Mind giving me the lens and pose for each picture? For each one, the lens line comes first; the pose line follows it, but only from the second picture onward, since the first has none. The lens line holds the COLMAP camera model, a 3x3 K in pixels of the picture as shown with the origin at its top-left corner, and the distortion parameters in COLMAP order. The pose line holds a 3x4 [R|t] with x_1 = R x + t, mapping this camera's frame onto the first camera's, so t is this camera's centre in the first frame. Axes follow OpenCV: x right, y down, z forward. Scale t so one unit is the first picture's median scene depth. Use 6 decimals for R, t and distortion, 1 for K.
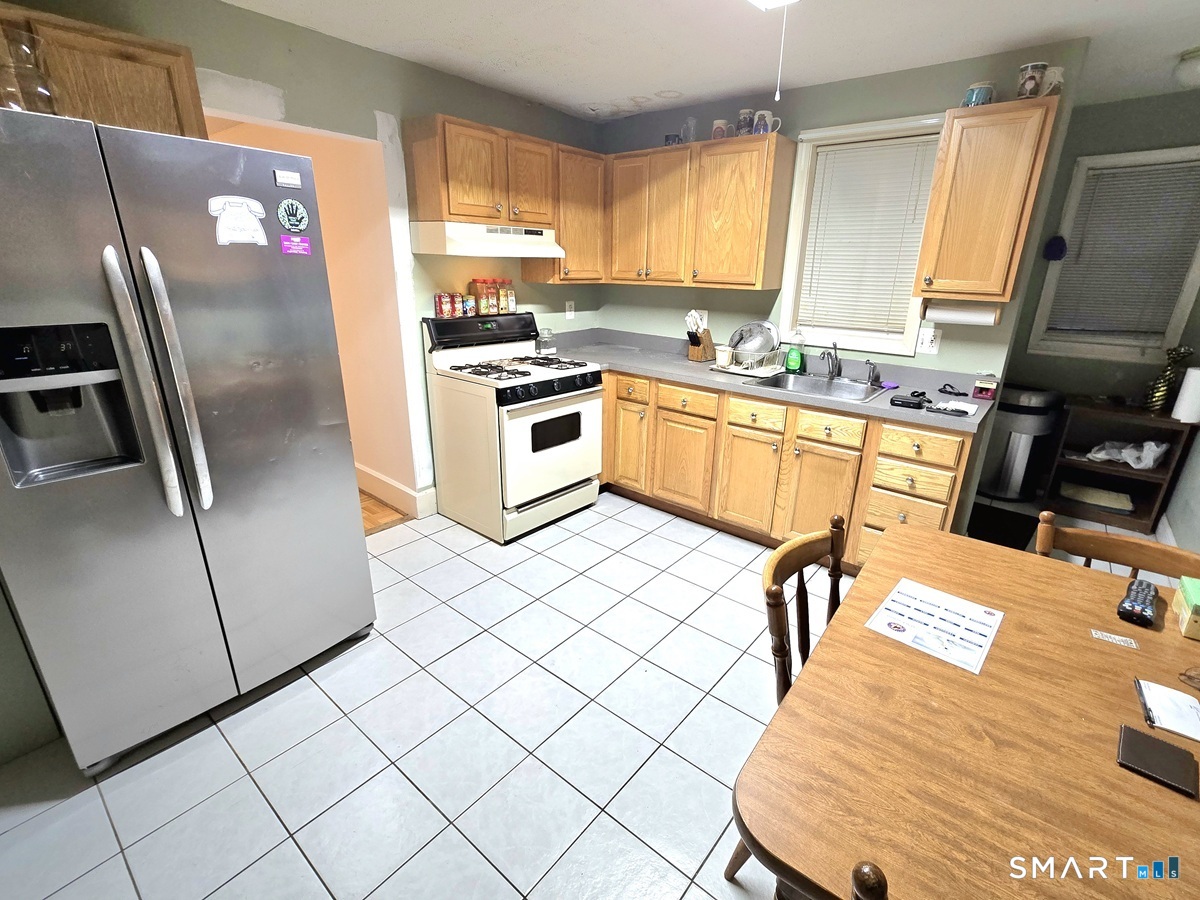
lens RADIAL K [[558.7, 0, 611.3], [0, 558.7, 453.6], [0, 0, 1]] dist [-0.005909, -0.000704]
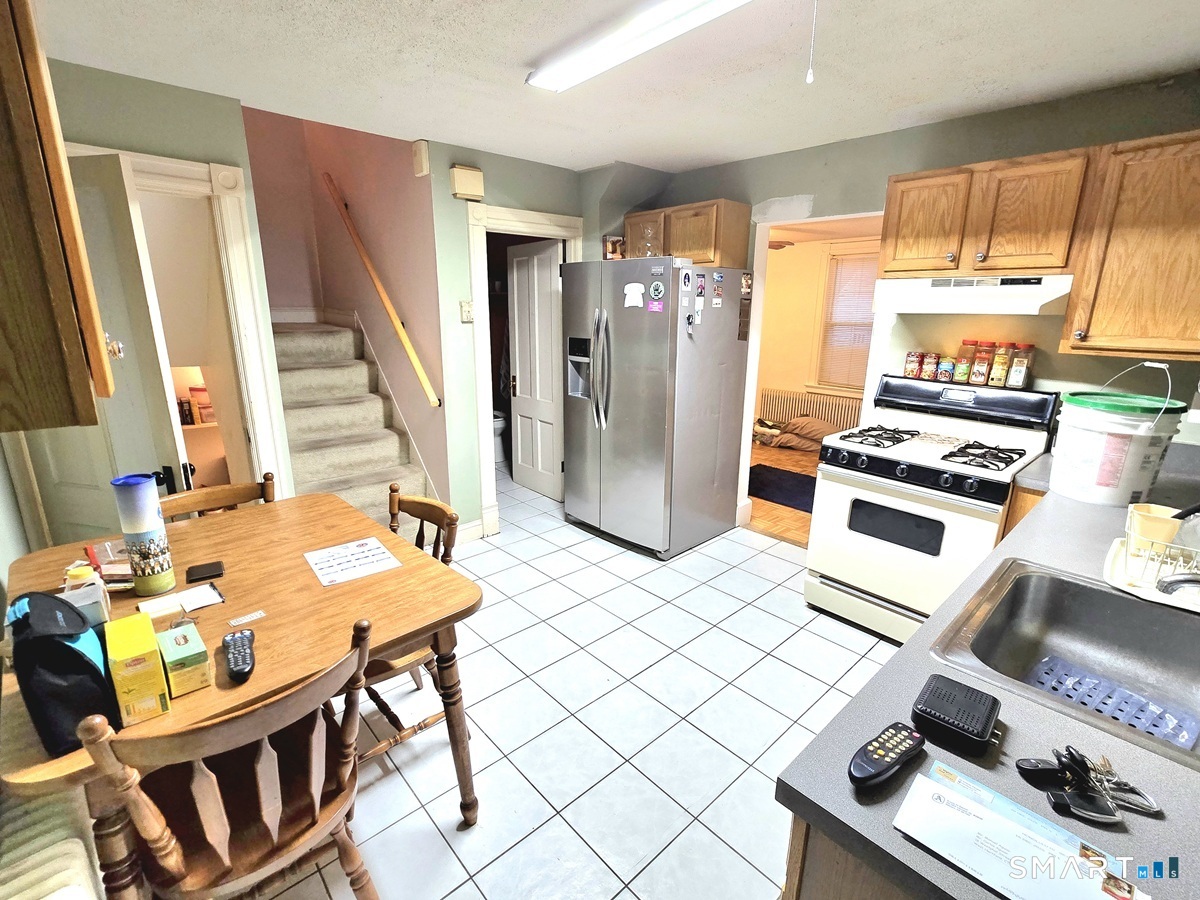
lens RADIAL K [[558.7, 0, 610.9], [0, 558.7, 450.8], [0, 0, 1]] dist [-0.005909, -0.000704]
pose [[-0.146858, 0.224905, -0.963250, 1.267915], [-0.334718, 0.905062, 0.262350, -0.377798], [0.930804, 0.360945, -0.057636, 1.137854]]
